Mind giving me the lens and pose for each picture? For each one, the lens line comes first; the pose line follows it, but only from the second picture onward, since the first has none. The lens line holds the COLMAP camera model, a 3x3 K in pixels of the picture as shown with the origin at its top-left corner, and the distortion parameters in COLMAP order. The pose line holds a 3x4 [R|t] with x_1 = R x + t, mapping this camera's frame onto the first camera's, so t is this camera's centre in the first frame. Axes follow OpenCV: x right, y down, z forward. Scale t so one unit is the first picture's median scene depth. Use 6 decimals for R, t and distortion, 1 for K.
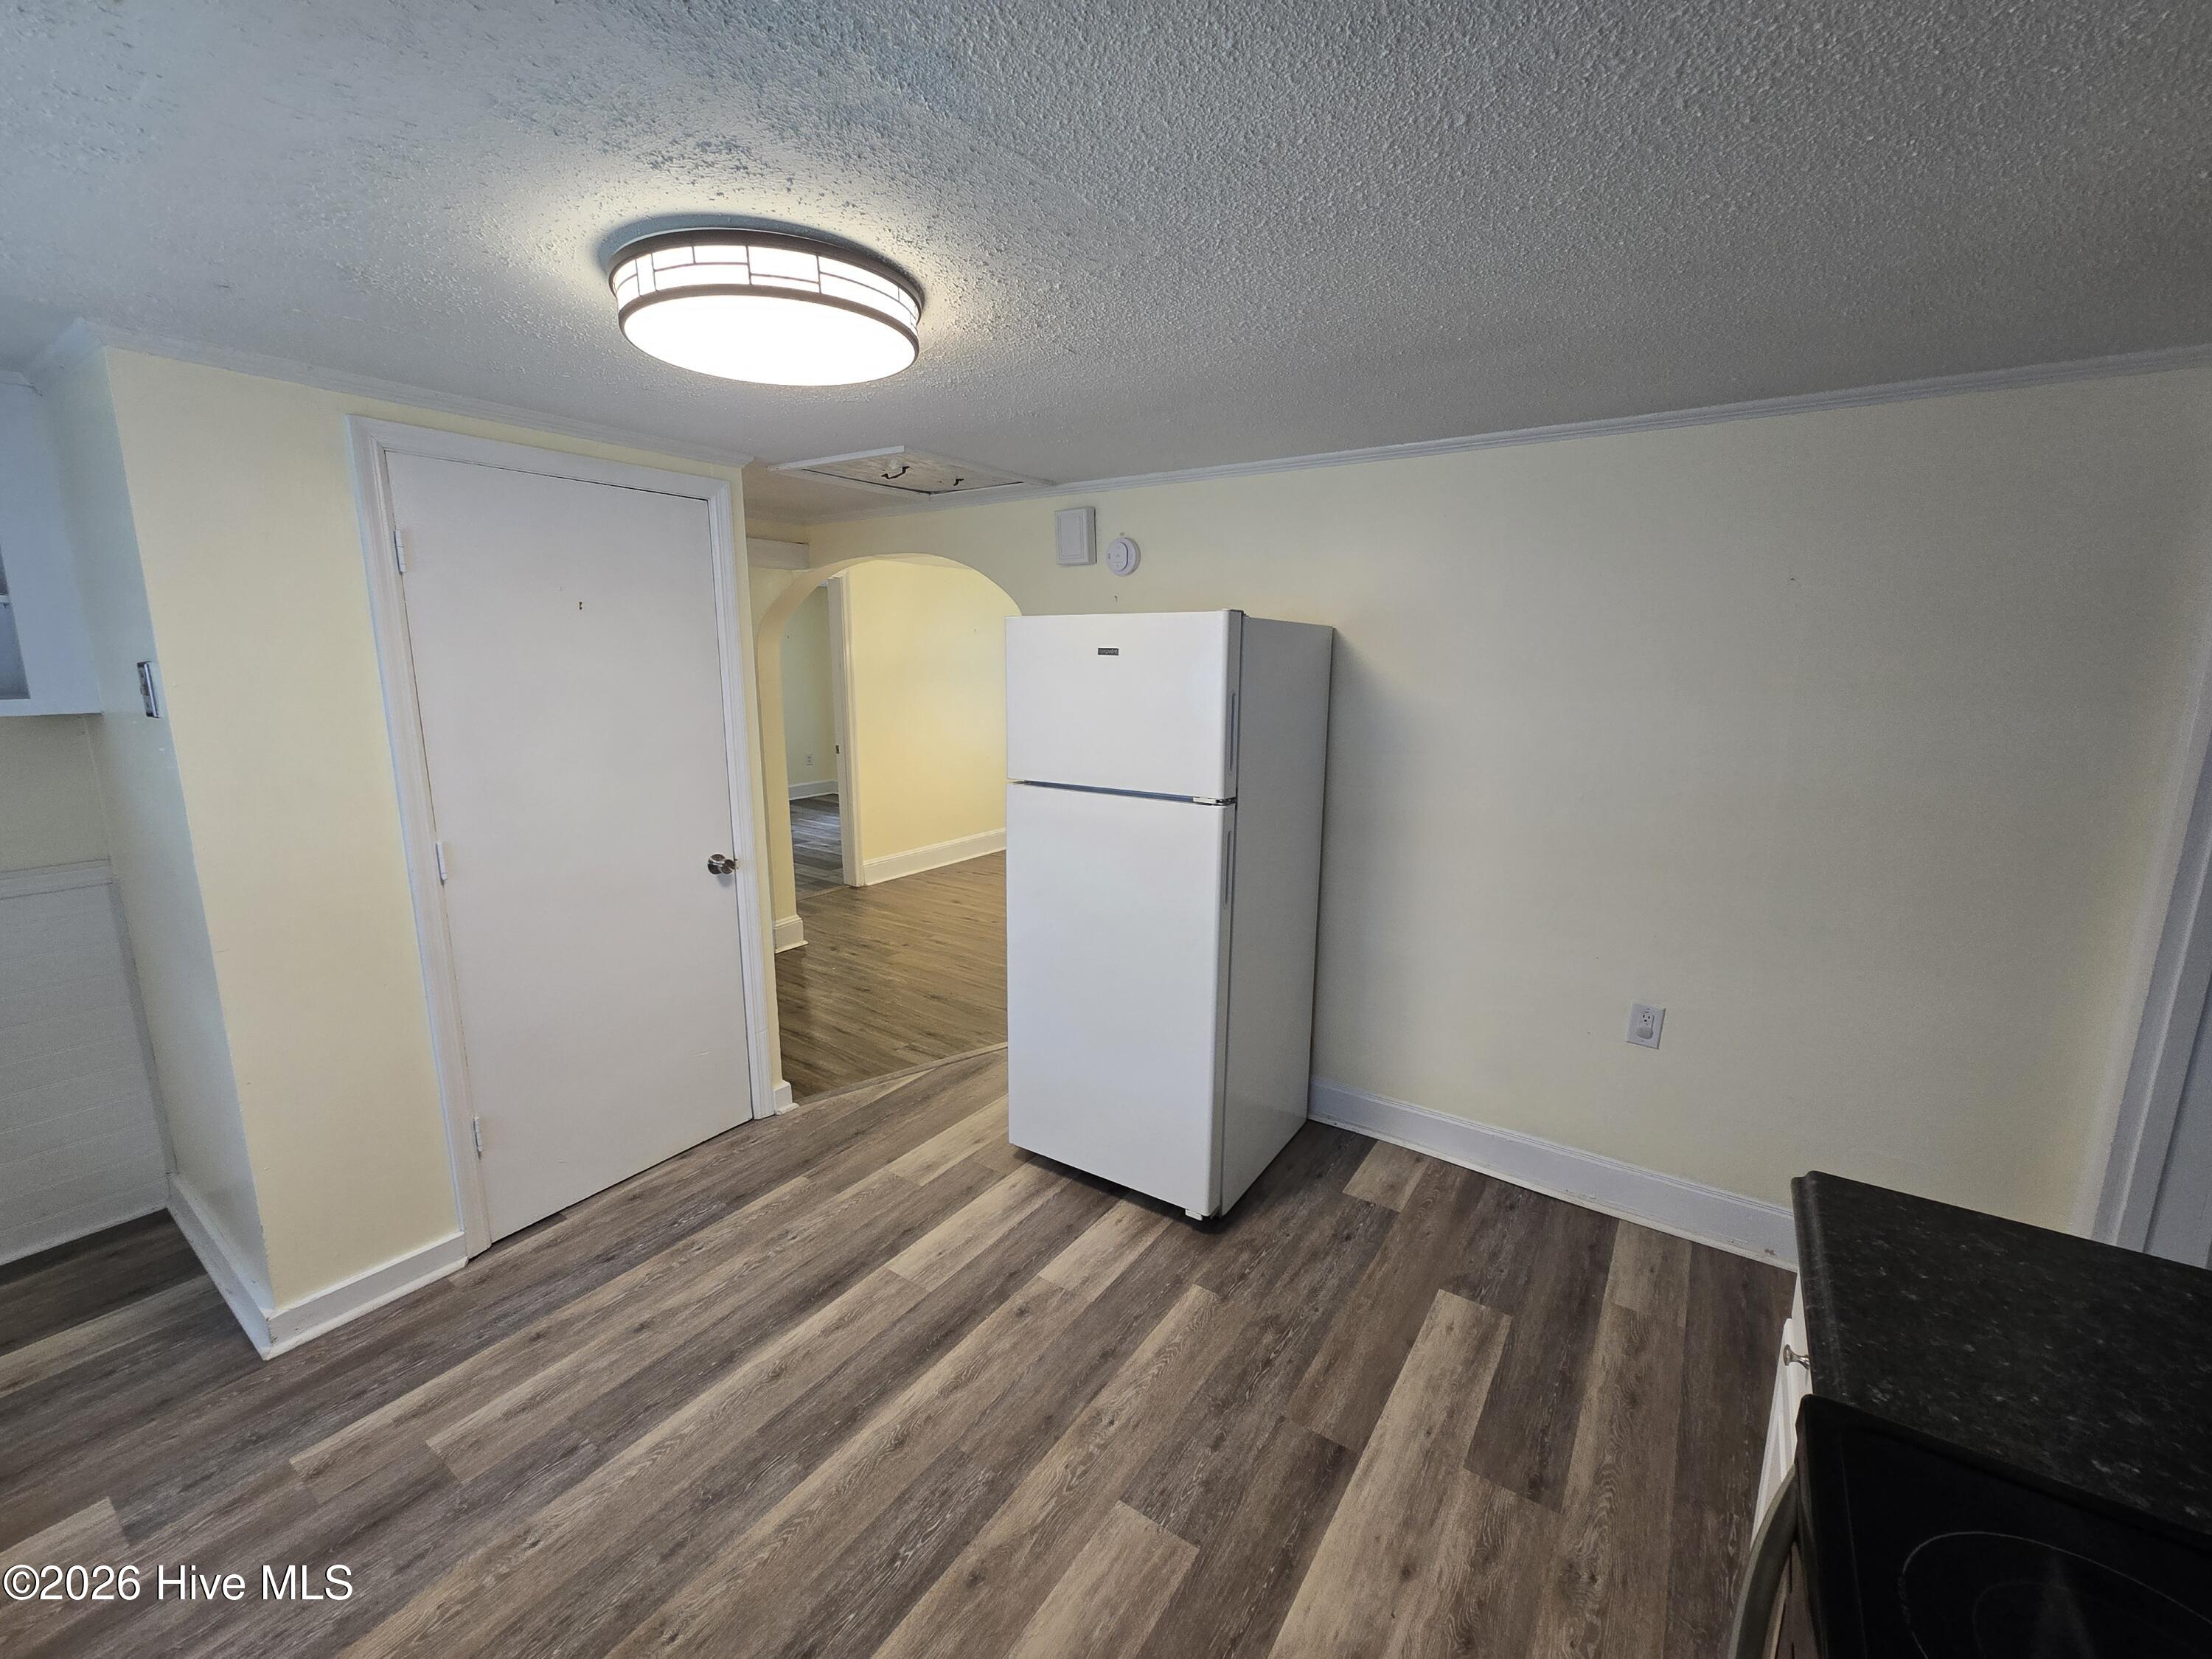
lens RADIAL K [[905.0, 0, 1118.8], [0, 905.0, 824.2], [0, 0, 1]] dist [0.000932, 0.000157]
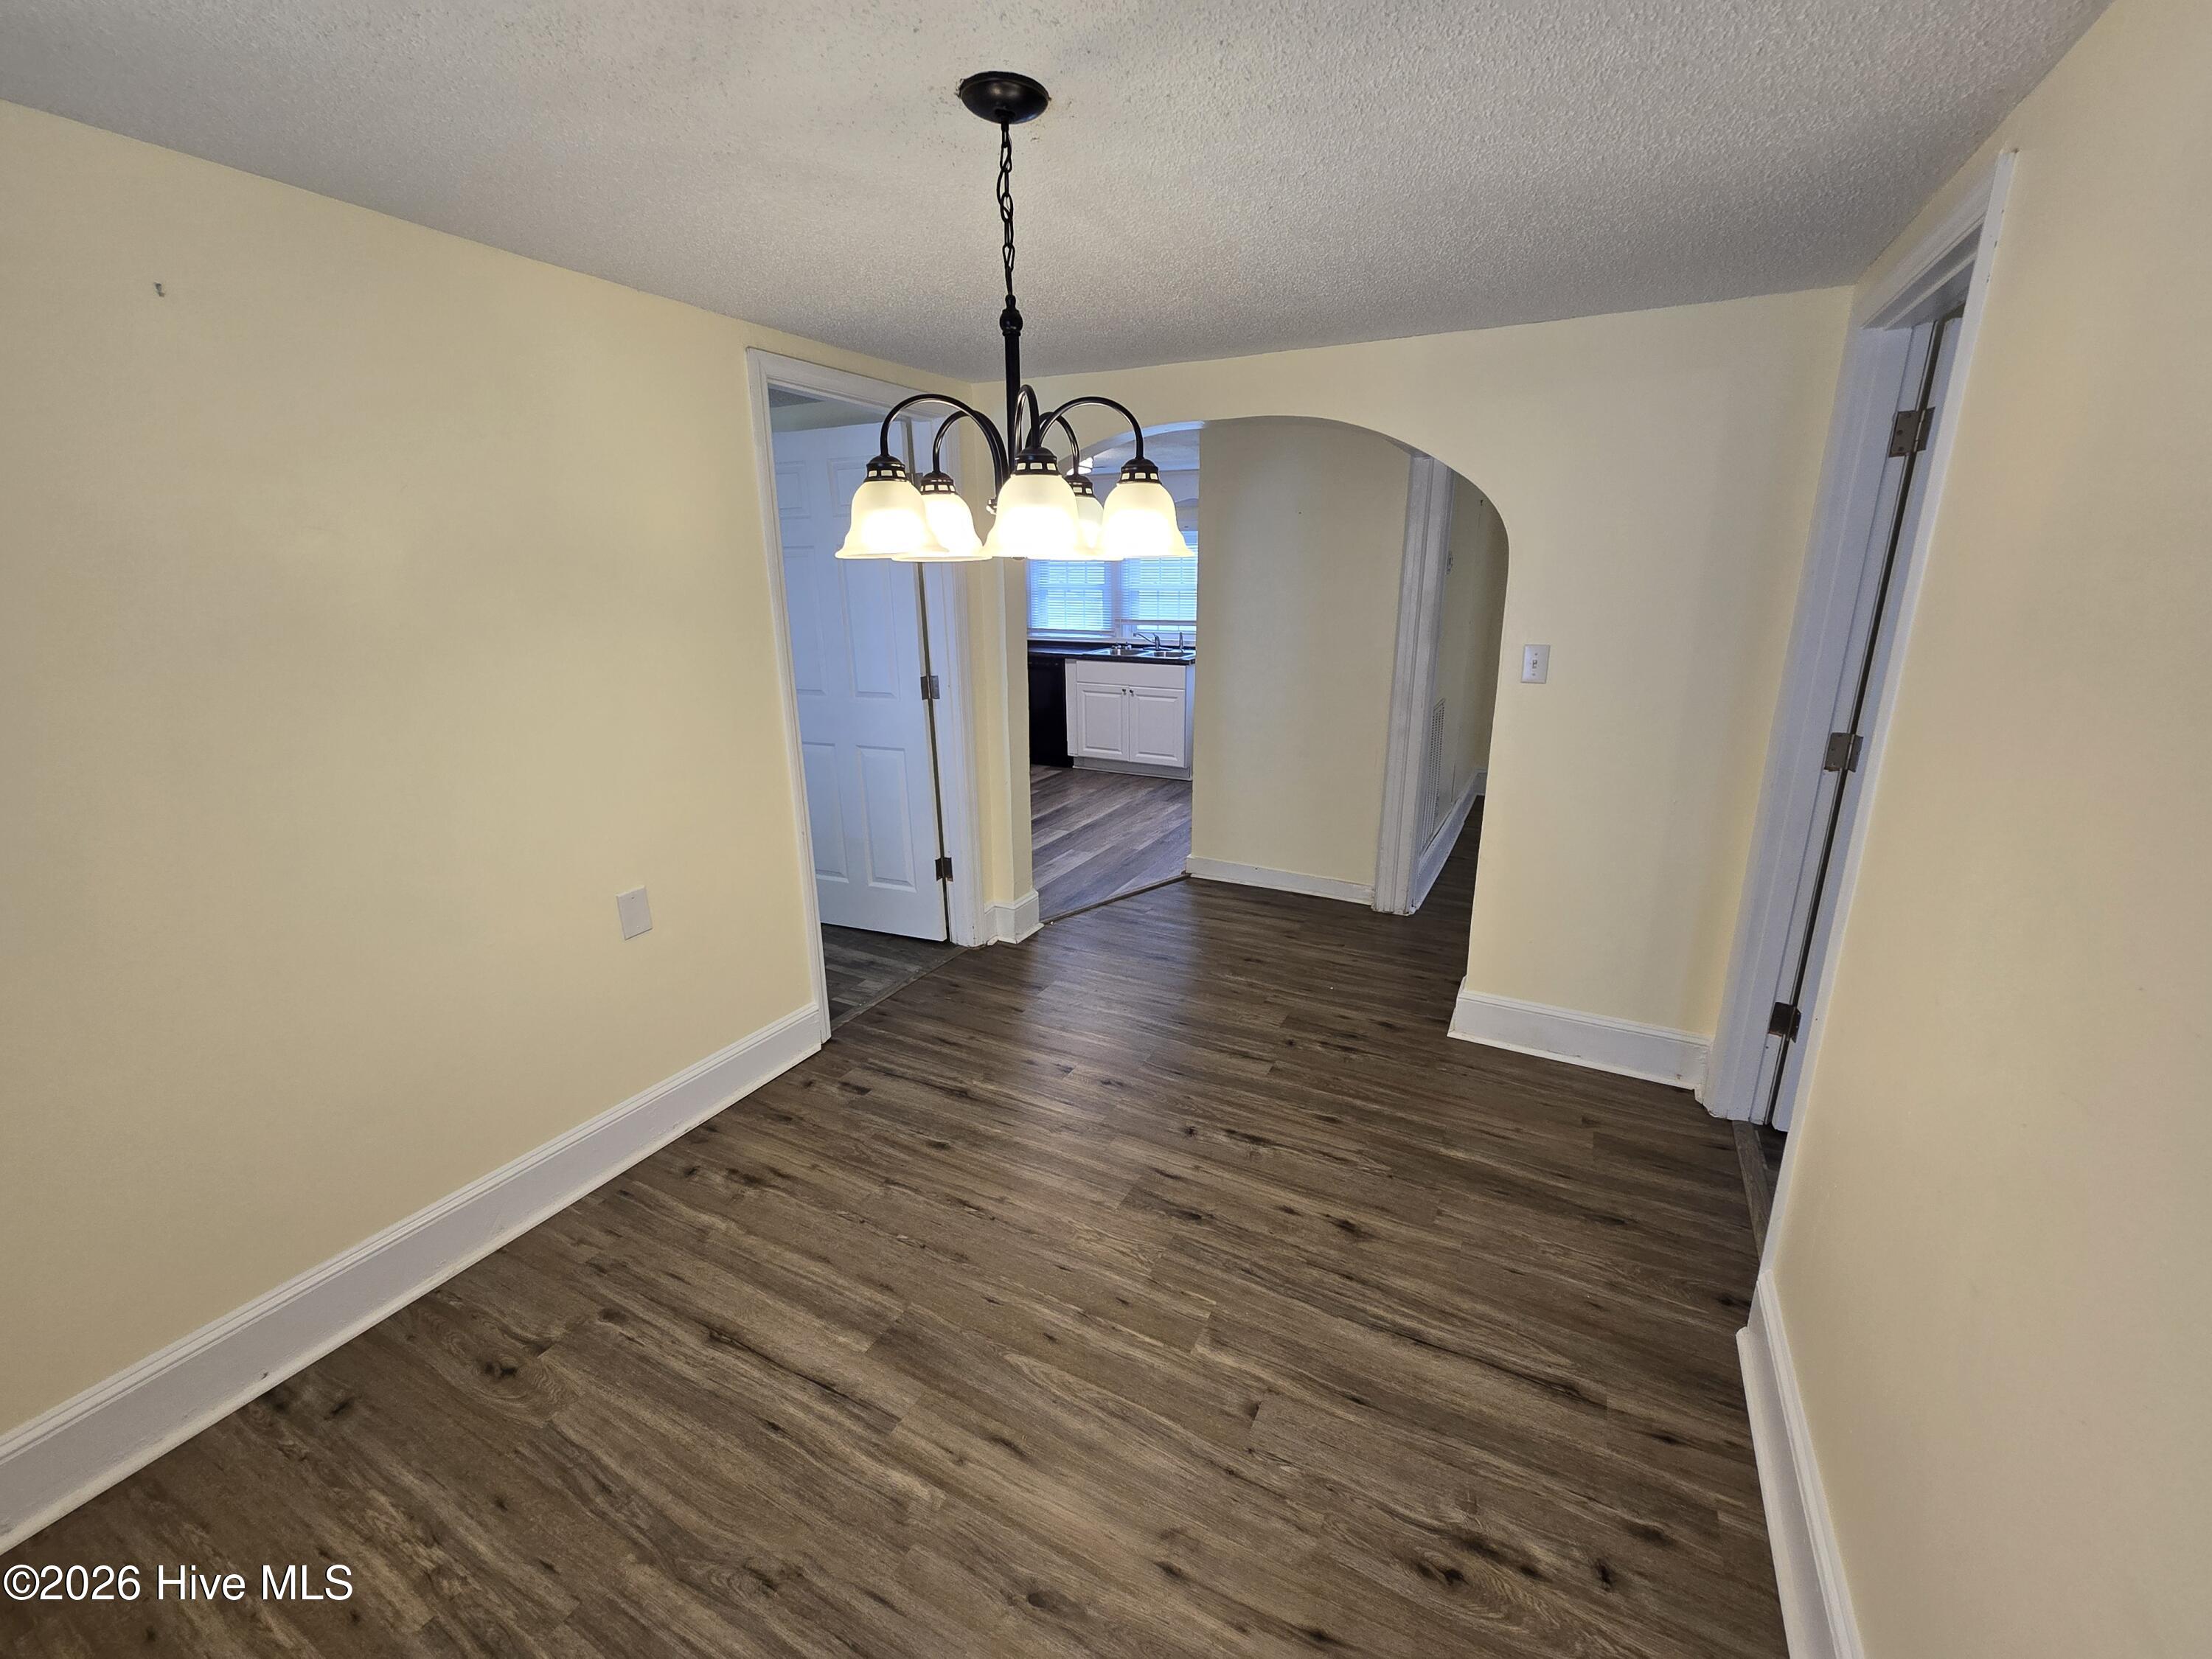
lens RADIAL K [[905.0, 0, 1118.8], [0, 905.0, 824.2], [0, 0, 1]] dist [0.000932, 0.000157]
pose [[-0.992590, 0.030458, -0.117634, -0.135033], [-0.025615, 0.893878, 0.447577, -0.682979], [0.118783, 0.447274, -0.886474, 3.706653]]
